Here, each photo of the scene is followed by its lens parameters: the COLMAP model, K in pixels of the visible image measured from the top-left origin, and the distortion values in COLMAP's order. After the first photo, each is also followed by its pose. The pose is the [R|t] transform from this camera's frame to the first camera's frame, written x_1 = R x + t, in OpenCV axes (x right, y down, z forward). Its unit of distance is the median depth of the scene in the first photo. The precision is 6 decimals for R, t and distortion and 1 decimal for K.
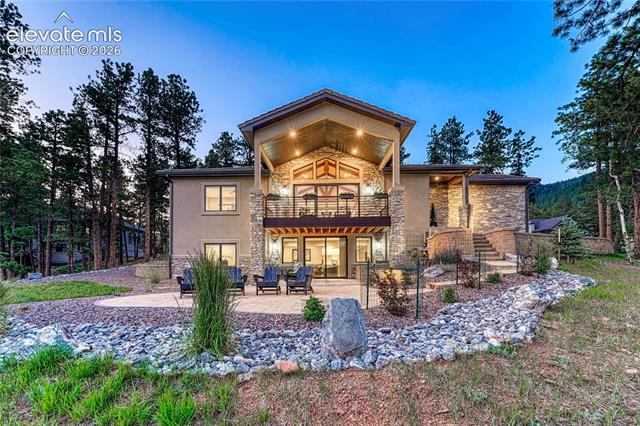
lens RADIAL K [[267.4, 0, 302.9], [0, 267.4, 257.4], [0, 0, 1]] dist [-0.000577, -0.000168]
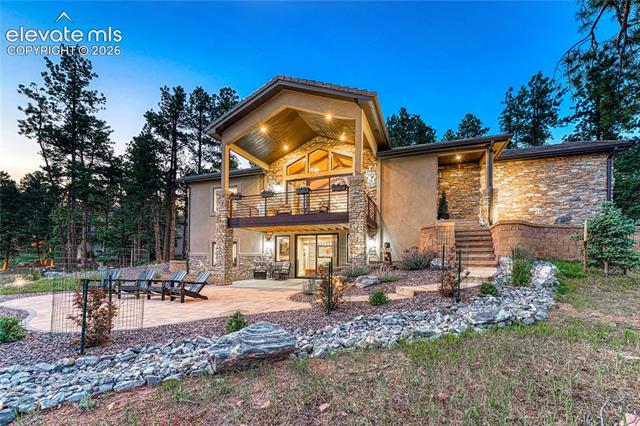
lens RADIAL K [[260.5, 0, 312.1], [0, 260.5, 254.5], [0, 0, 1]] dist [-0.002541, -0.000177]
pose [[0.948447, 0.006521, -0.316869, 0.351699], [0.000014, 0.999787, 0.020617, -0.024818], [0.316936, -0.019559, 0.948245, 0.129024]]
